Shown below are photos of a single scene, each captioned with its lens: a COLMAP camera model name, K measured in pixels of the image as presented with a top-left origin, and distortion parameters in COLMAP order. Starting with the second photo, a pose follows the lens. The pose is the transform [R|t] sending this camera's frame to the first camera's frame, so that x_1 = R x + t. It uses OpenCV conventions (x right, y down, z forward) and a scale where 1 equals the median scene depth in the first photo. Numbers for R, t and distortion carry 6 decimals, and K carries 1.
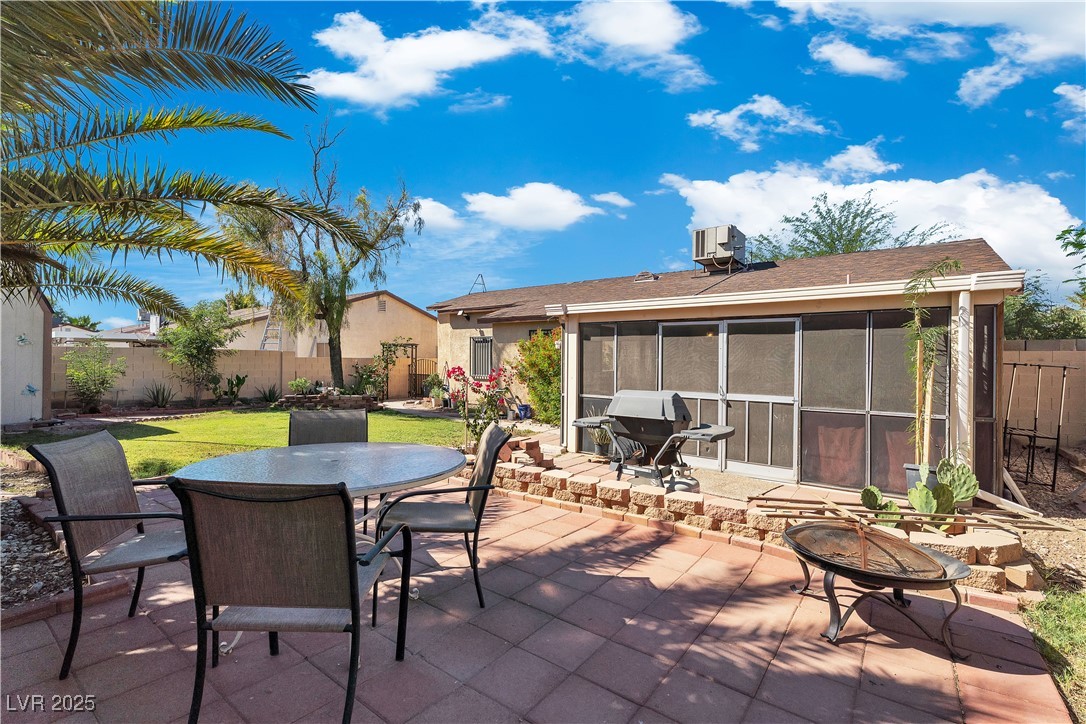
lens RADIAL K [[478.8, 0, 543.0], [0, 478.8, 362.0], [0, 0, 1]] dist [0.003307, 0.000255]
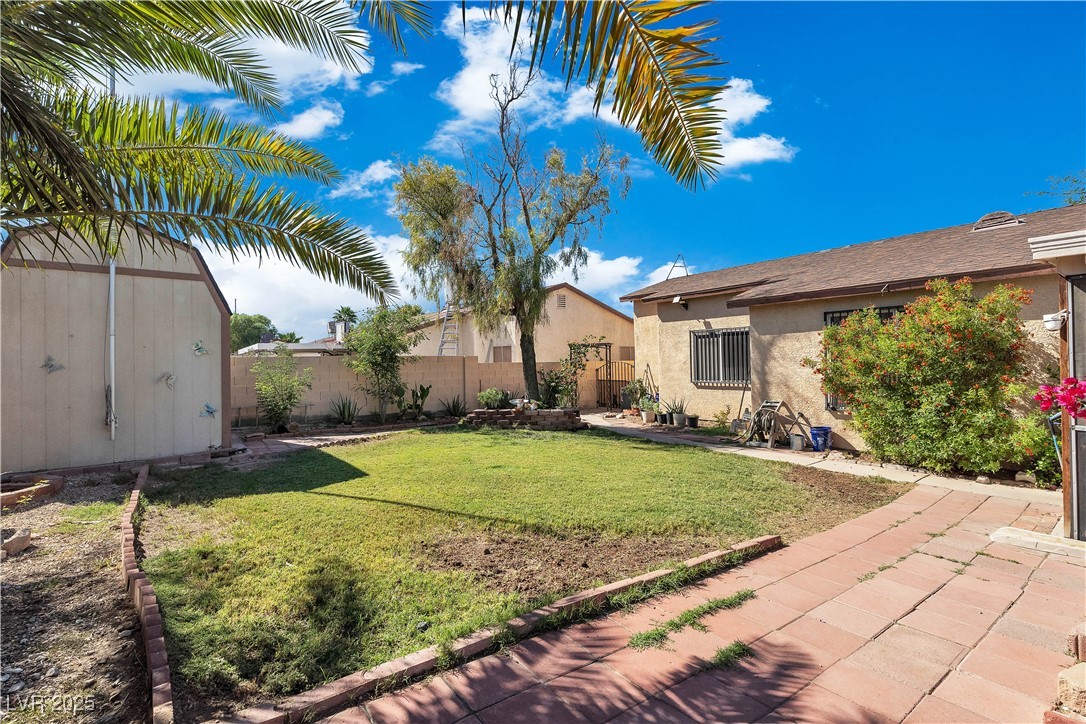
lens RADIAL K [[478.8, 0, 543.0], [0, 478.8, 362.0], [0, 0, 1]] dist [0.003307, 0.000255]
pose [[0.959441, -0.024217, -0.280867, -0.193196], [0.022645, 0.999704, -0.008840, -0.001979], [0.280998, 0.002122, 0.959706, 0.246224]]
